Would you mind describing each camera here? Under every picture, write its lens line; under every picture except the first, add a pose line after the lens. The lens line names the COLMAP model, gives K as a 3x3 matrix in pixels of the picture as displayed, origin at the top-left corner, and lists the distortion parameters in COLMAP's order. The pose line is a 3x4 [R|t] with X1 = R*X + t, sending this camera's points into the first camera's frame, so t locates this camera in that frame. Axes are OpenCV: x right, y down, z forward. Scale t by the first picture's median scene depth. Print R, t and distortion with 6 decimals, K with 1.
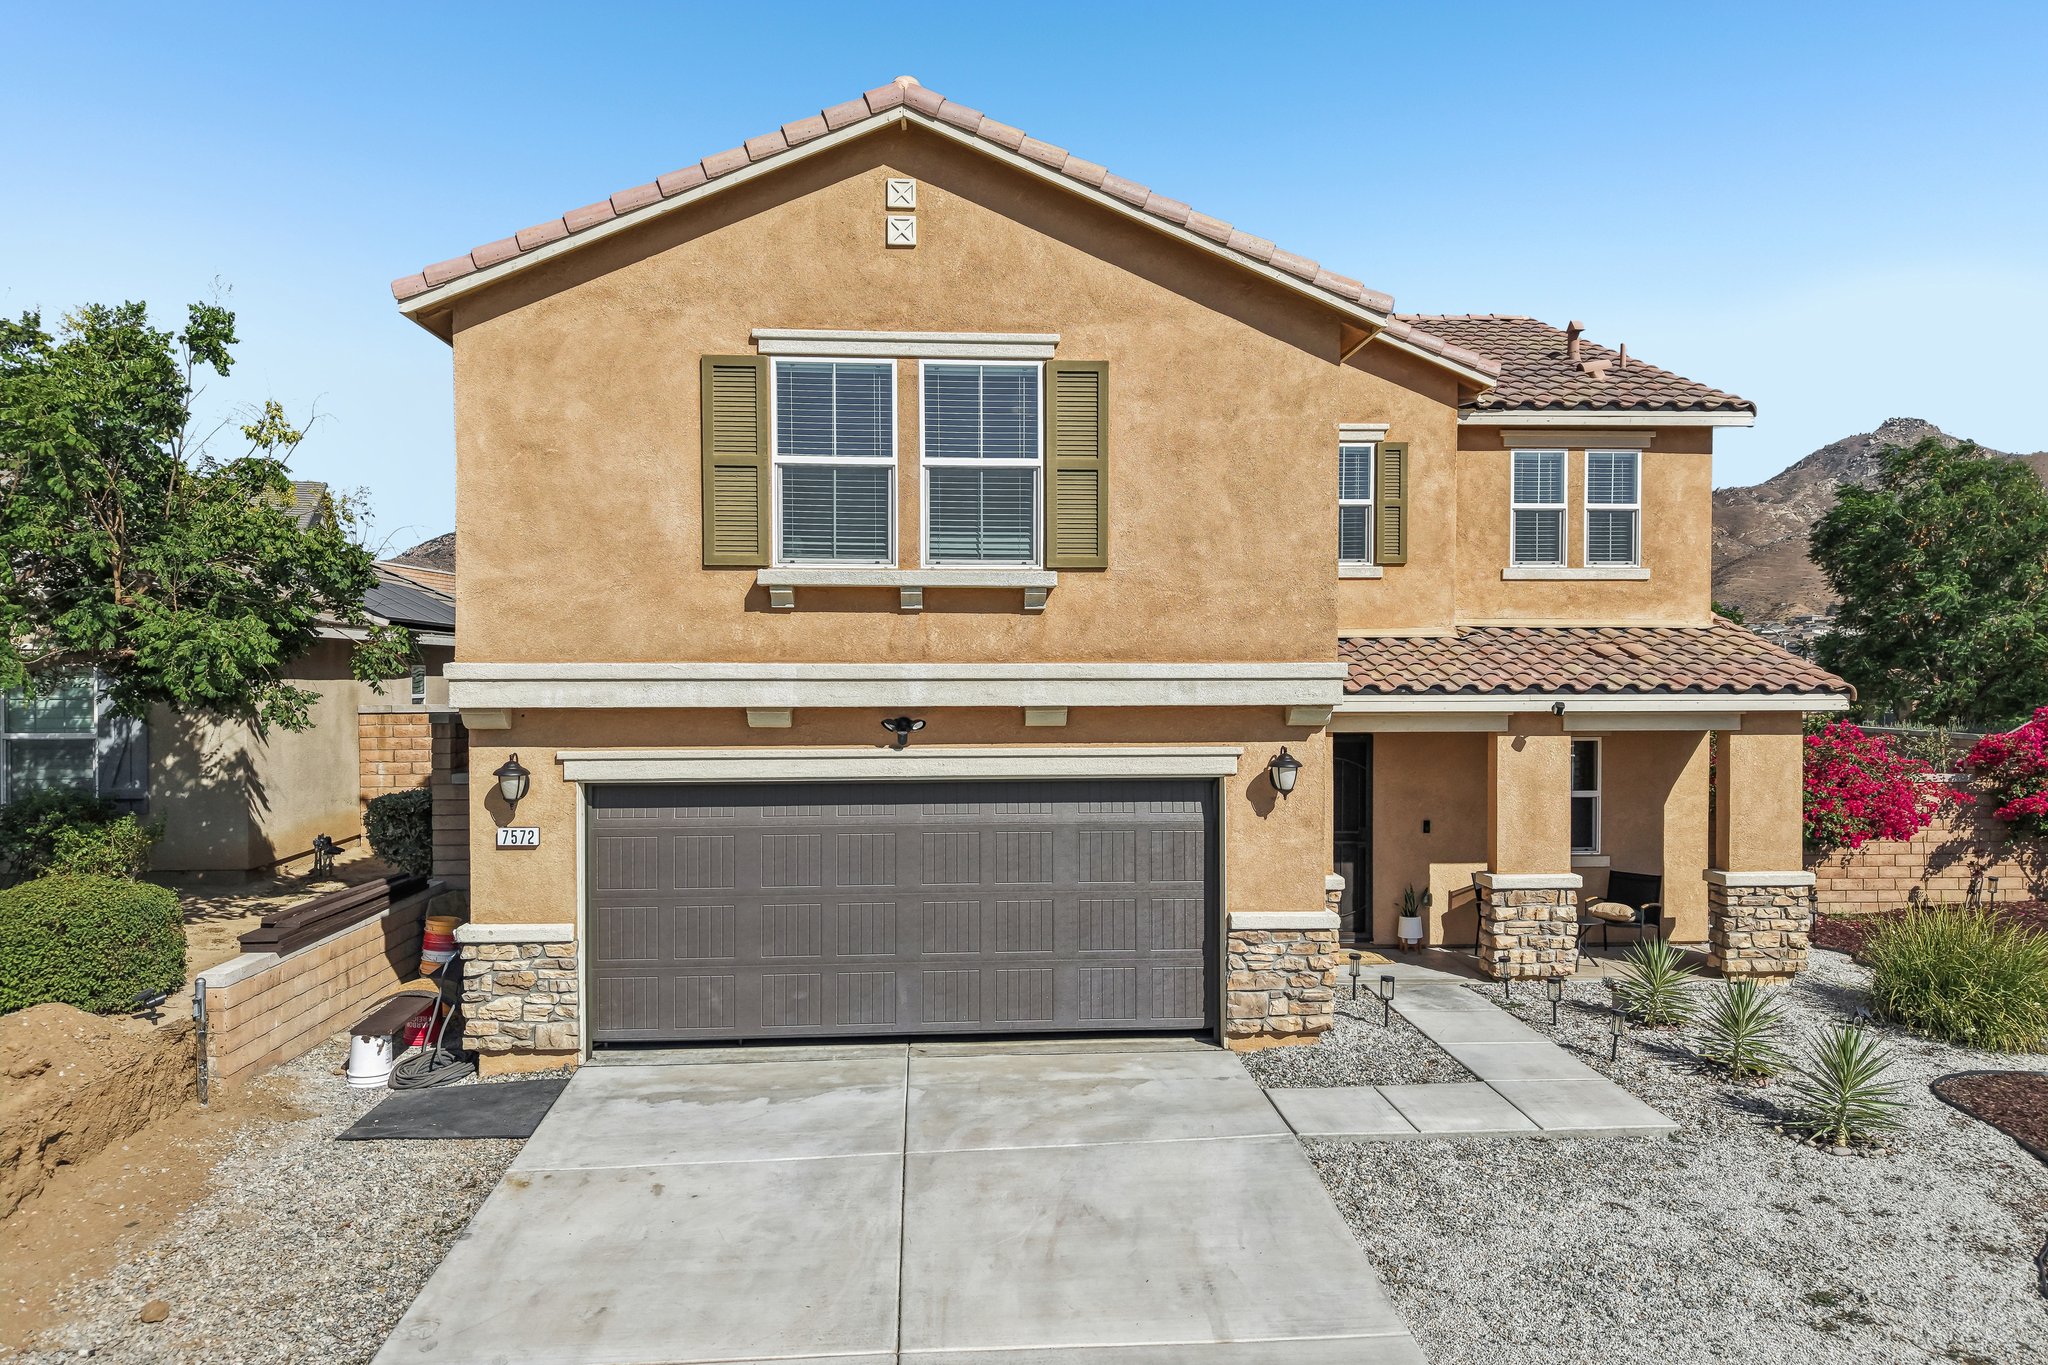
lens RADIAL K [[1370.1, 0, 1030.7], [0, 1370.1, 683.8], [0, 0, 1]] dist [0.027978, -0.025407]
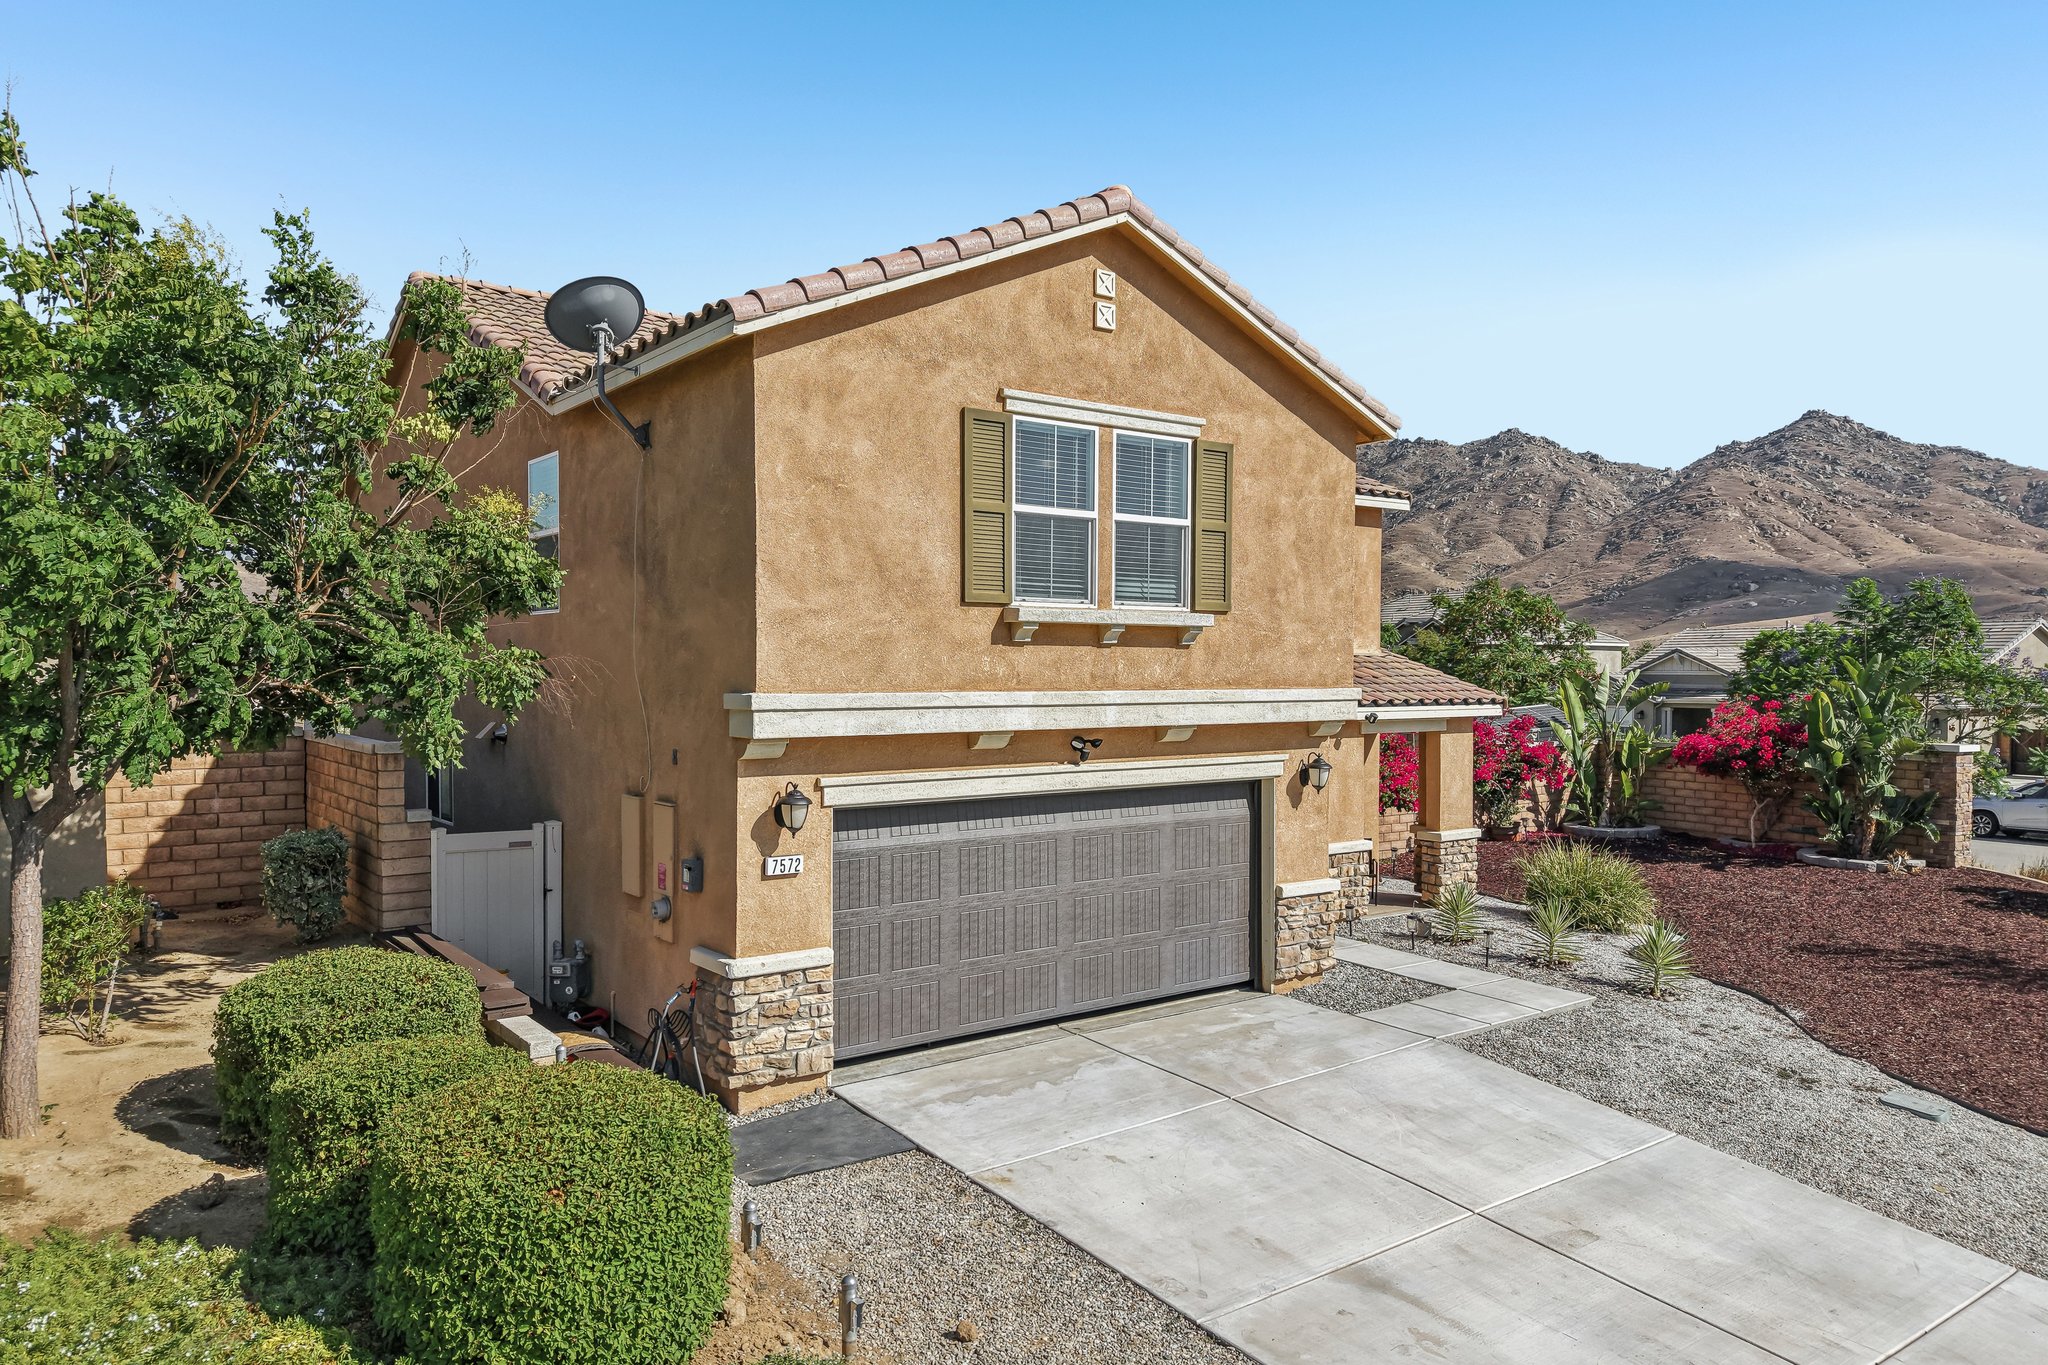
lens RADIAL K [[1370.1, 0, 1014.5], [0, 1370.1, 682.6], [0, 0, 1]] dist [0.027978, -0.025407]
pose [[0.839389, -0.002517, 0.543526, -0.772360], [0.001590, 0.999996, 0.002175, -0.024105], [-0.543530, -0.000962, 0.839389, 0.072278]]
